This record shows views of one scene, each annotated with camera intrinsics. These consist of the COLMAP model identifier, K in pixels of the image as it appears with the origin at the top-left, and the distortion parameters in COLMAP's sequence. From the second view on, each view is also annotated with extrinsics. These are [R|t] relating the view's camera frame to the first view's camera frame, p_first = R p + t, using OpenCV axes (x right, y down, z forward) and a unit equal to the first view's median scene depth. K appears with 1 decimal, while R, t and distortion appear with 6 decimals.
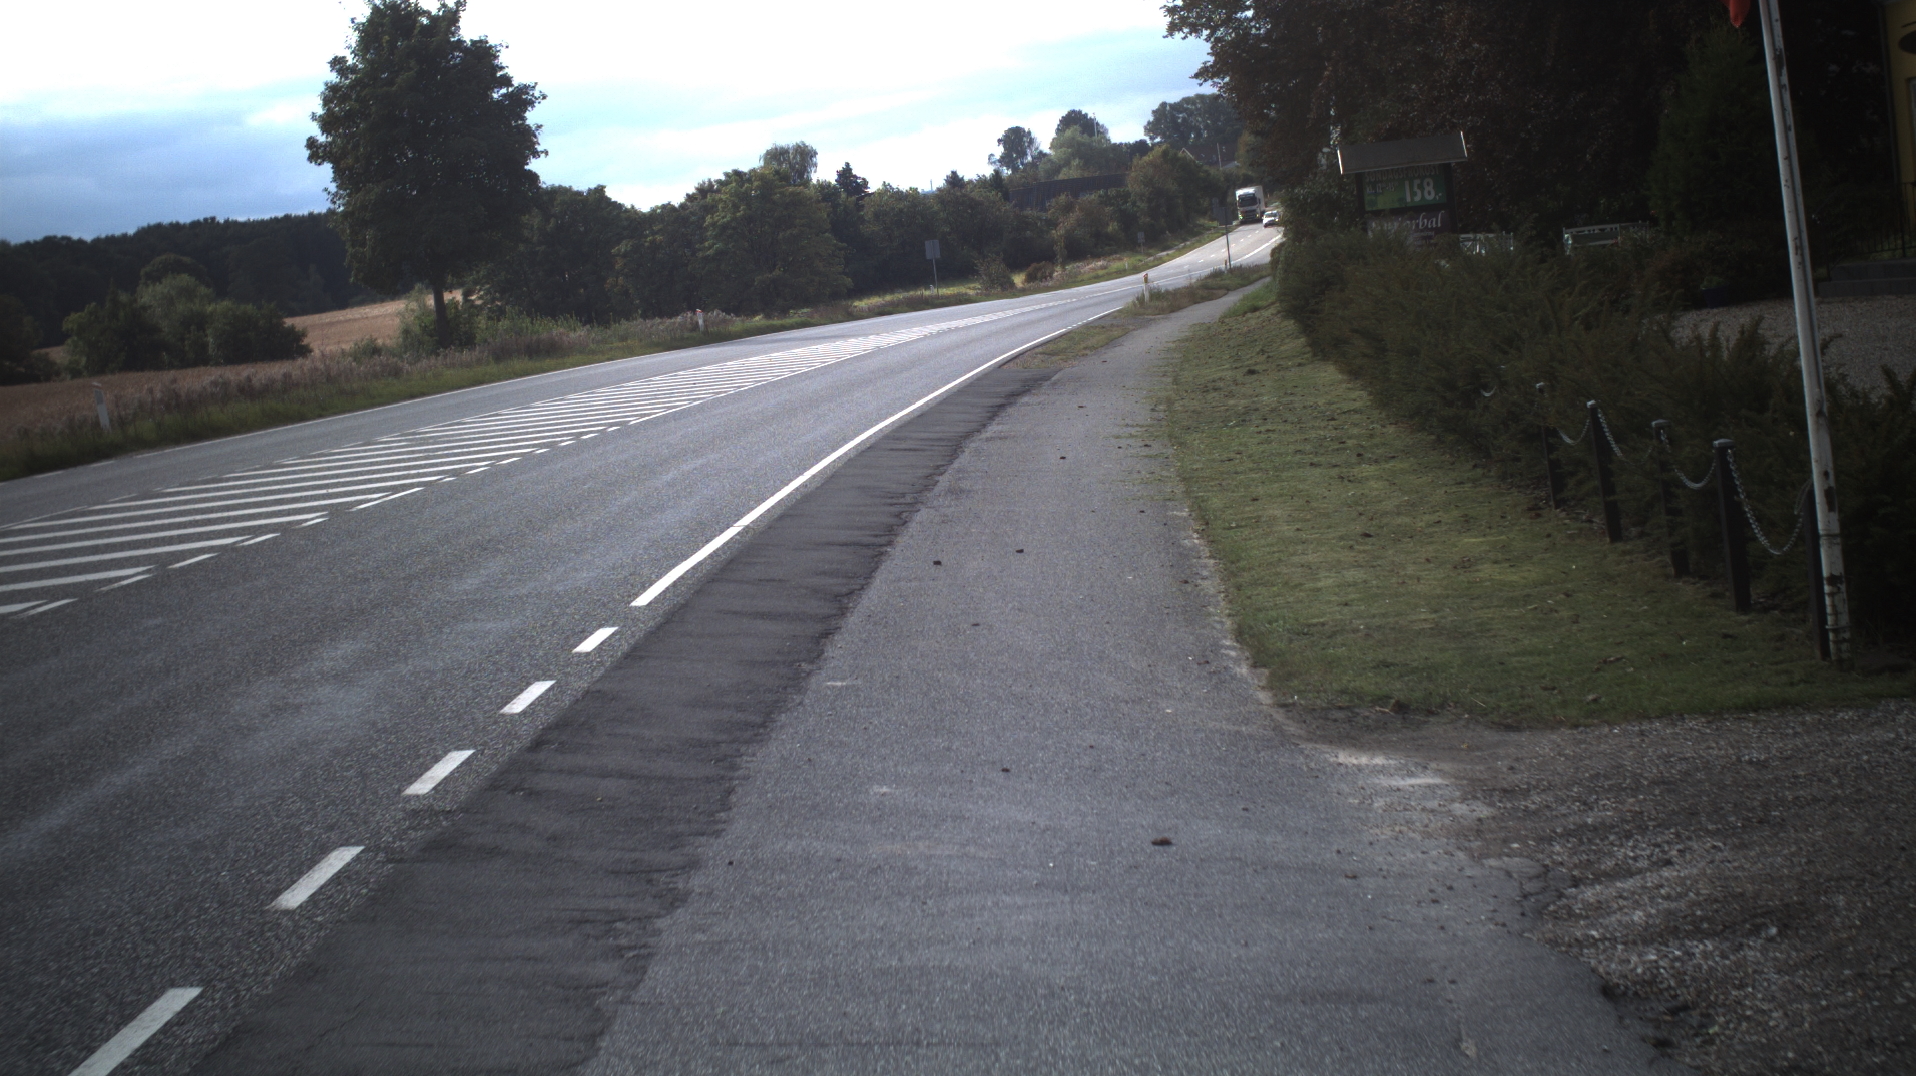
lens RADIAL K [[3446.3, 0, 958.0], [0, 3446.3, 538.0], [0, 0, 1]] dist [-0.268326, 0.267336]
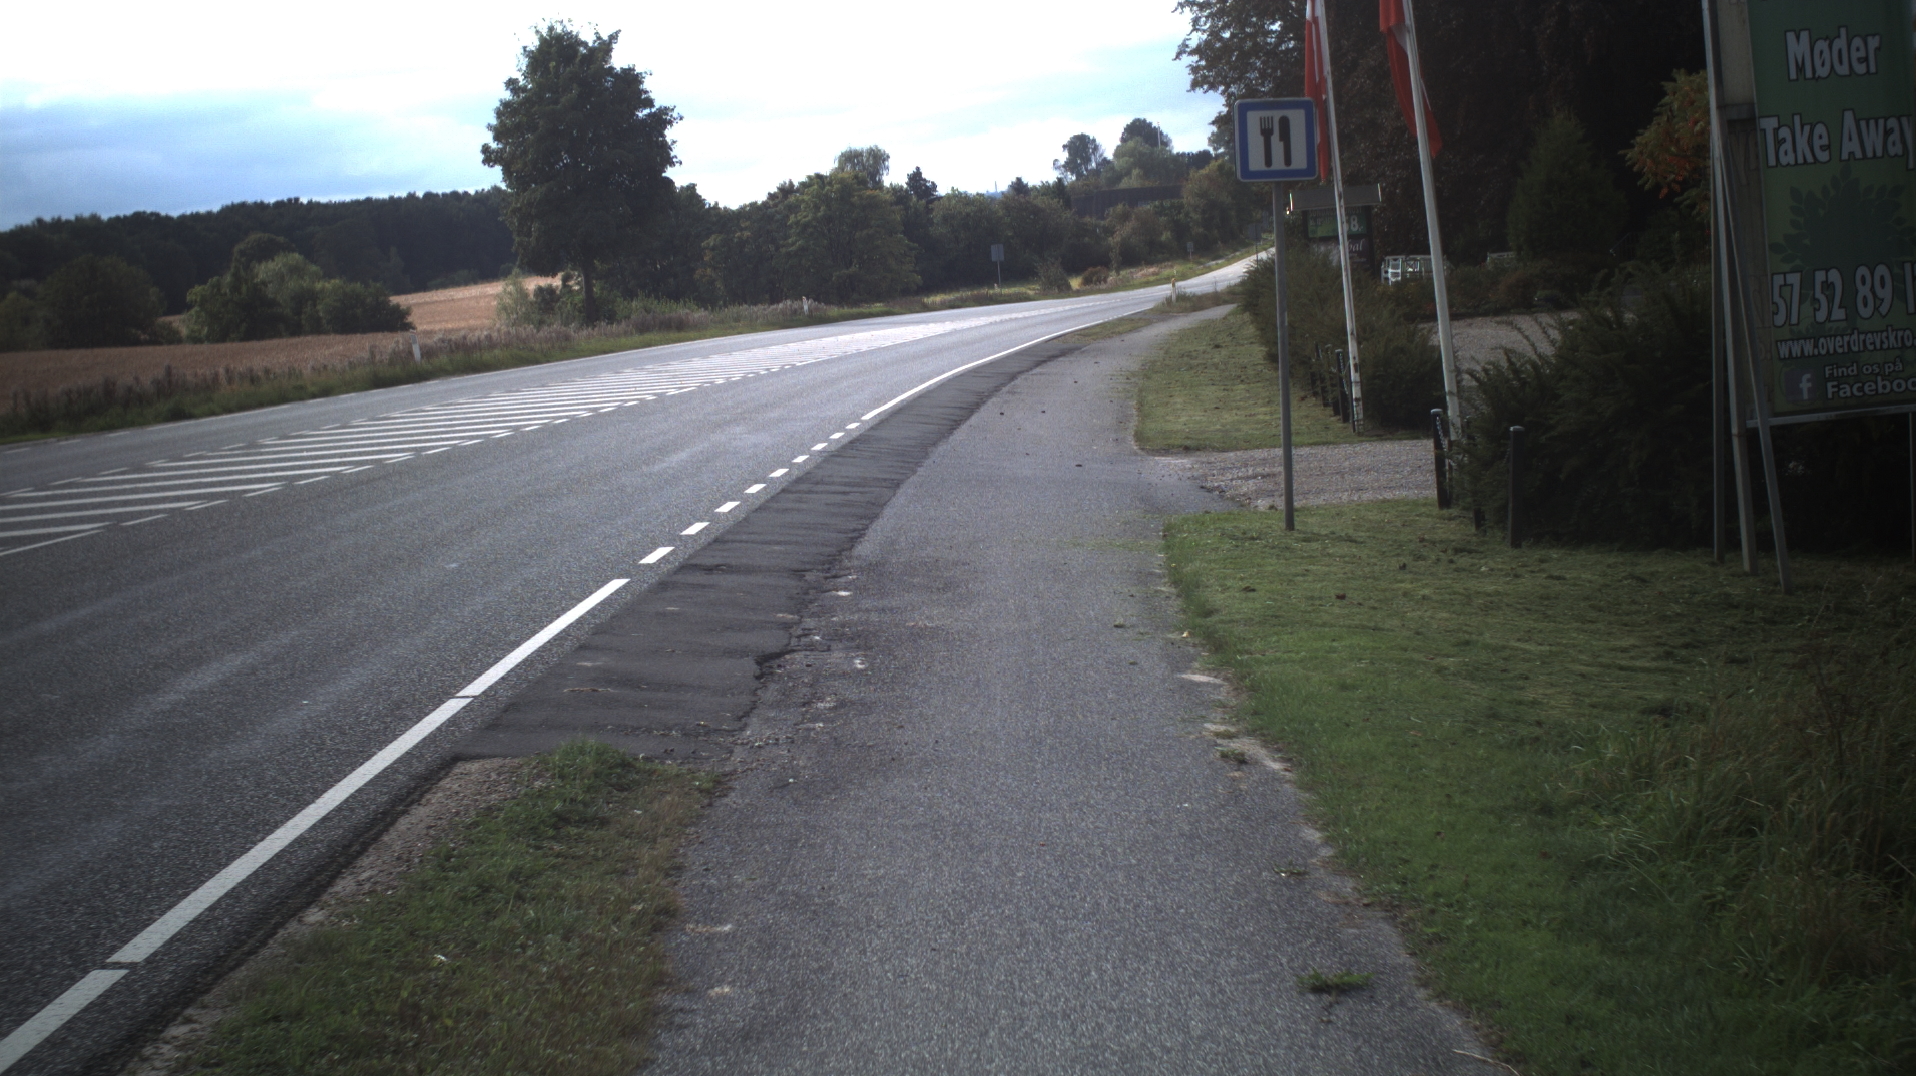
lens RADIAL K [[3446.3, 0, 958.0], [0, 3446.3, 538.0], [0, 0, 1]] dist [-0.268326, 0.267336]
pose [[0.999365, 0.032076, -0.015533, 0.000170], [-0.032082, 0.999485, -0.000151, 0.007160], [0.015520, 0.000649, 0.999879, -0.090032]]
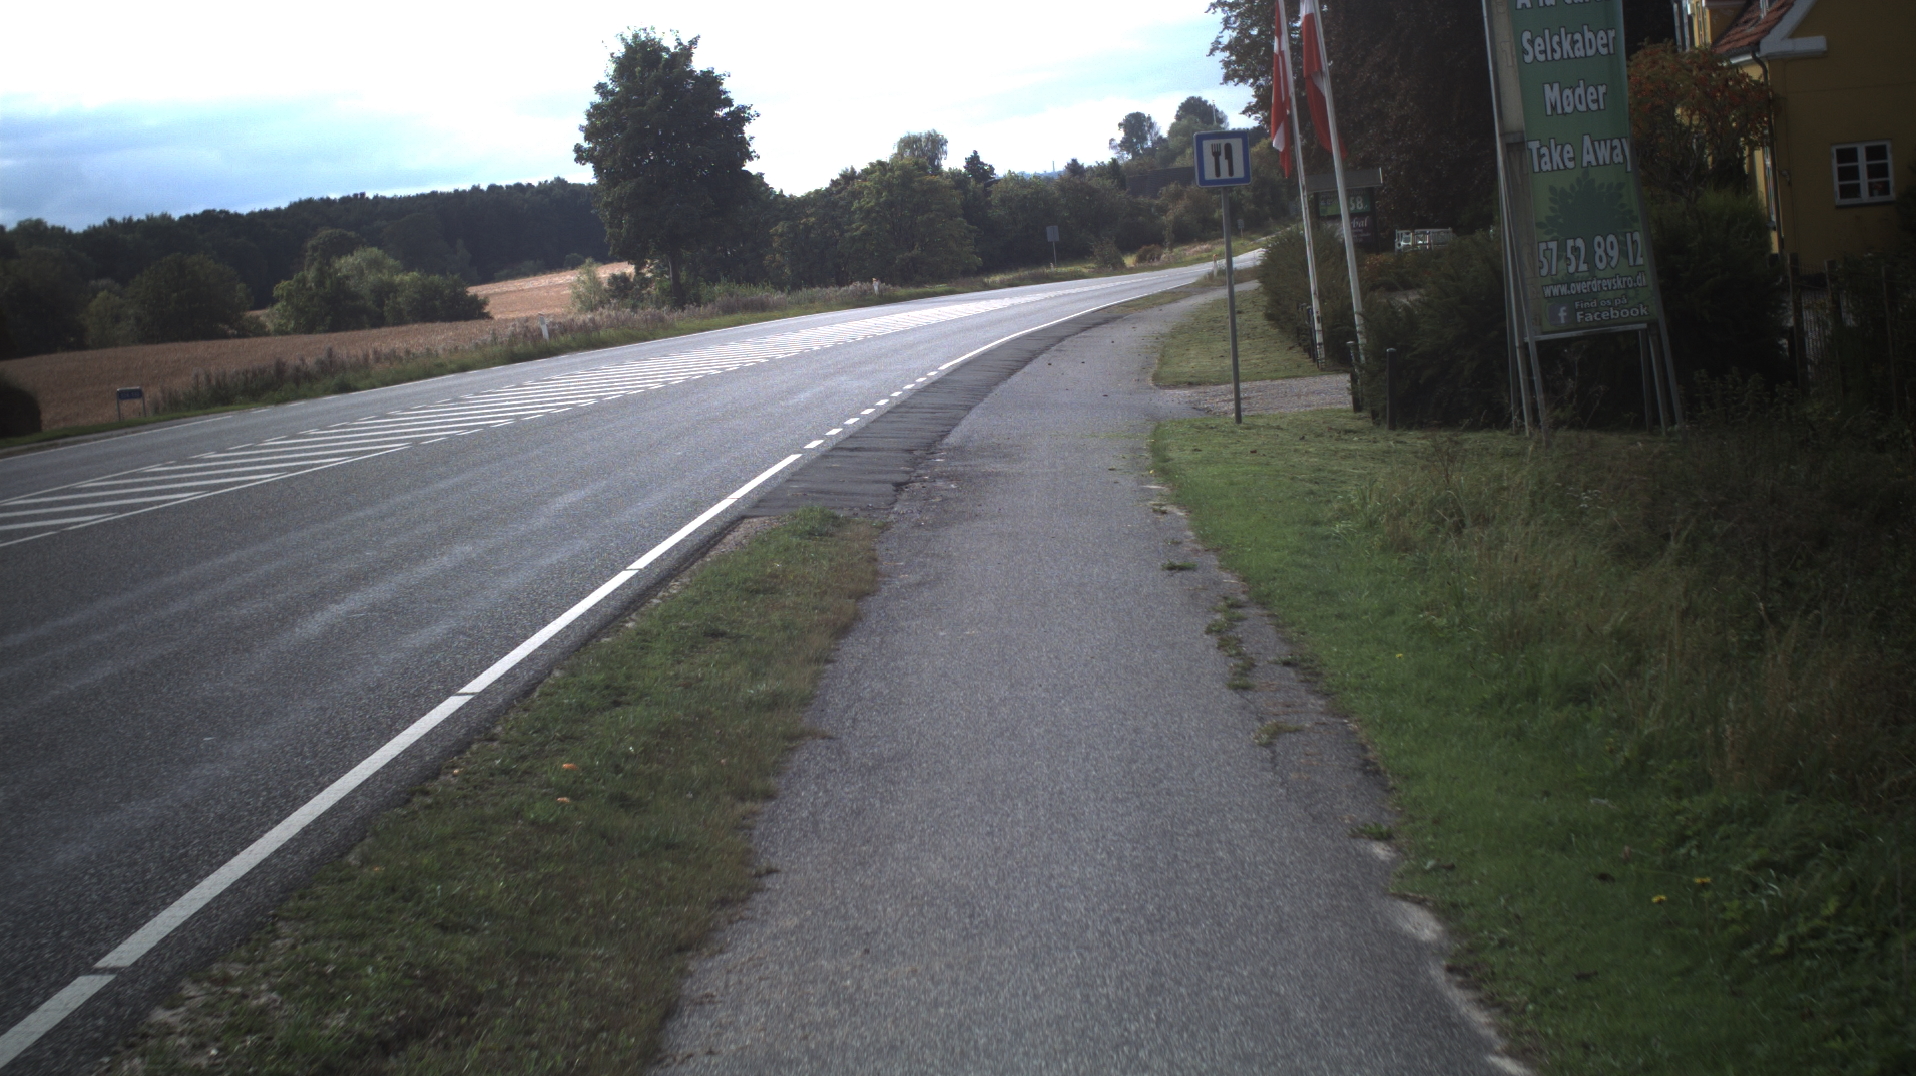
lens RADIAL K [[3446.3, 0, 958.0], [0, 3446.3, 538.0], [0, 0, 1]] dist [-0.268326, 0.267336]
pose [[0.999338, 0.012470, -0.034183, 0.001286], [-0.012282, 0.999908, 0.005720, 0.010641], [0.034251, -0.005296, 0.999399, -0.134990]]
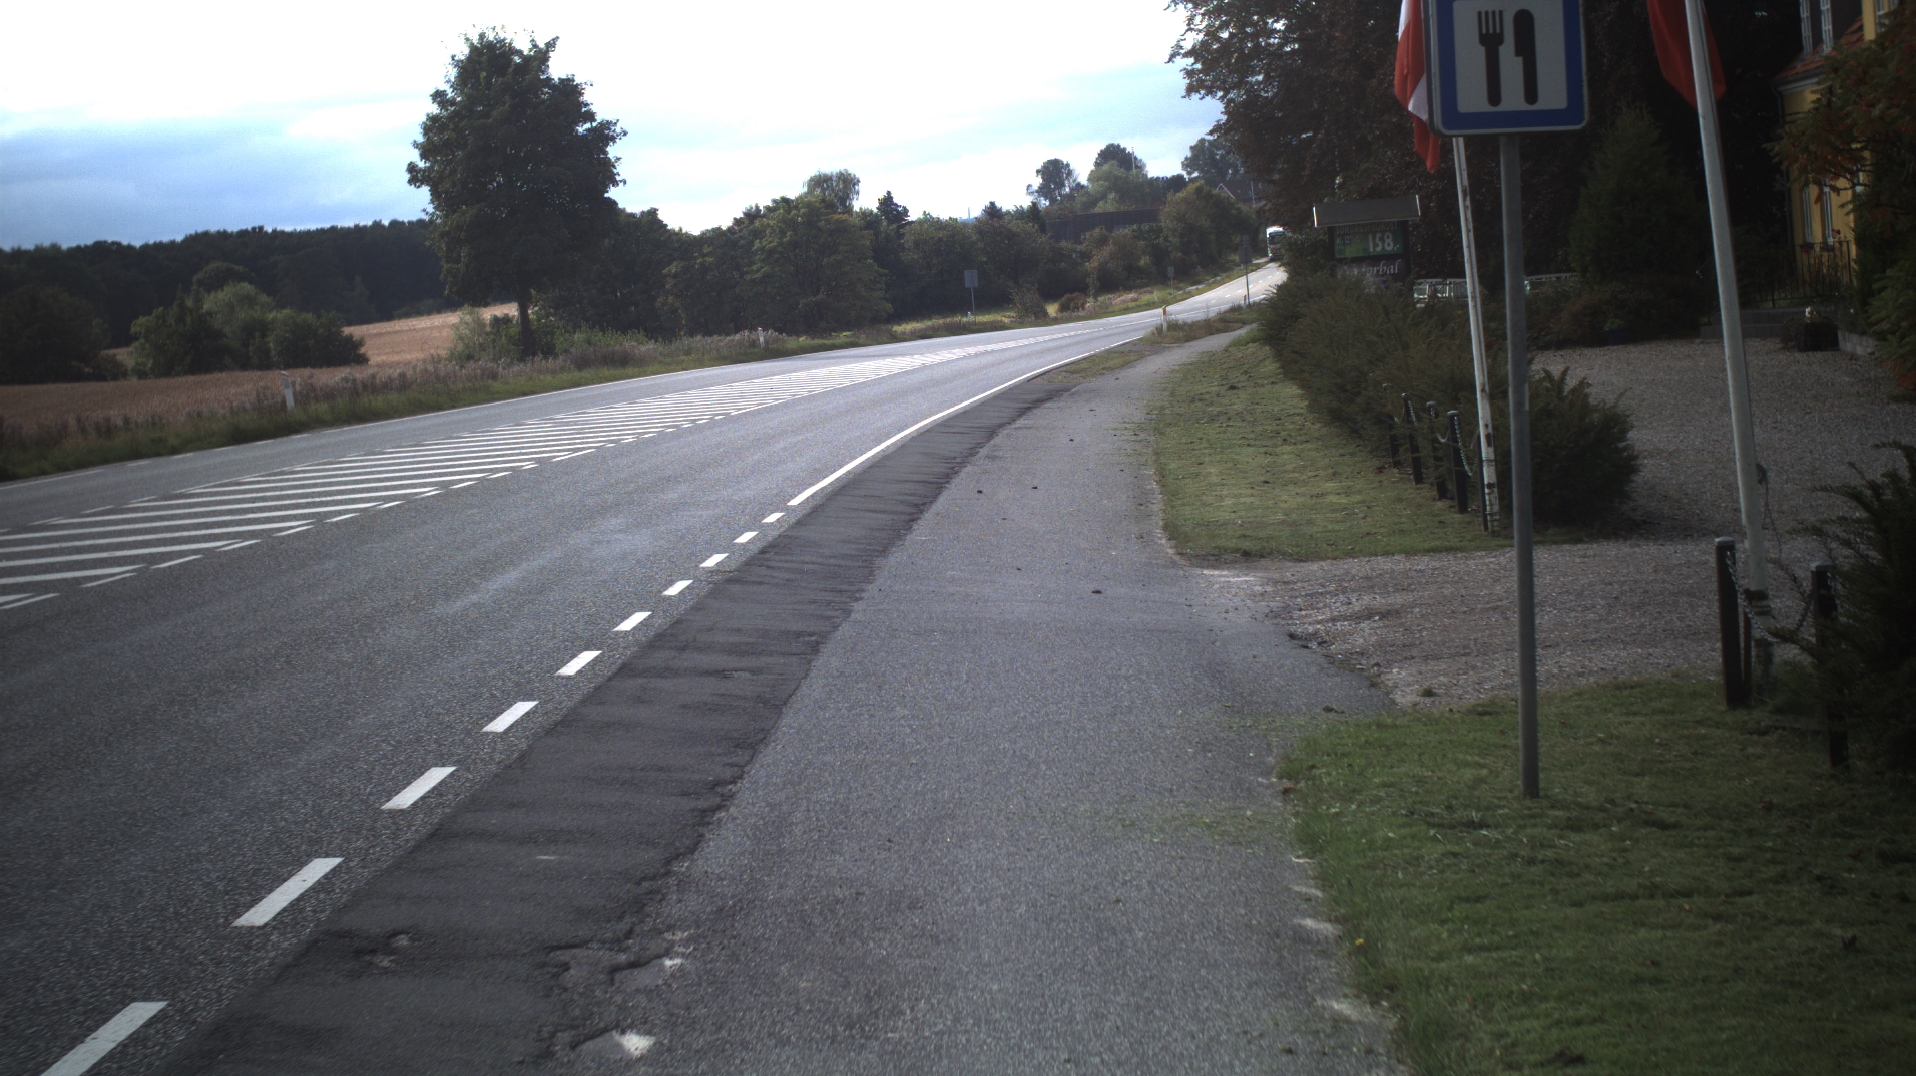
lens RADIAL K [[3446.3, 0, 958.0], [0, 3446.3, 538.0], [0, 0, 1]] dist [-0.268326, 0.267336]
pose [[0.999607, 0.026749, -0.008416, -0.000205], [-0.026817, 0.999608, -0.008023, 0.003513], [0.008198, 0.008246, 0.999932, -0.045085]]
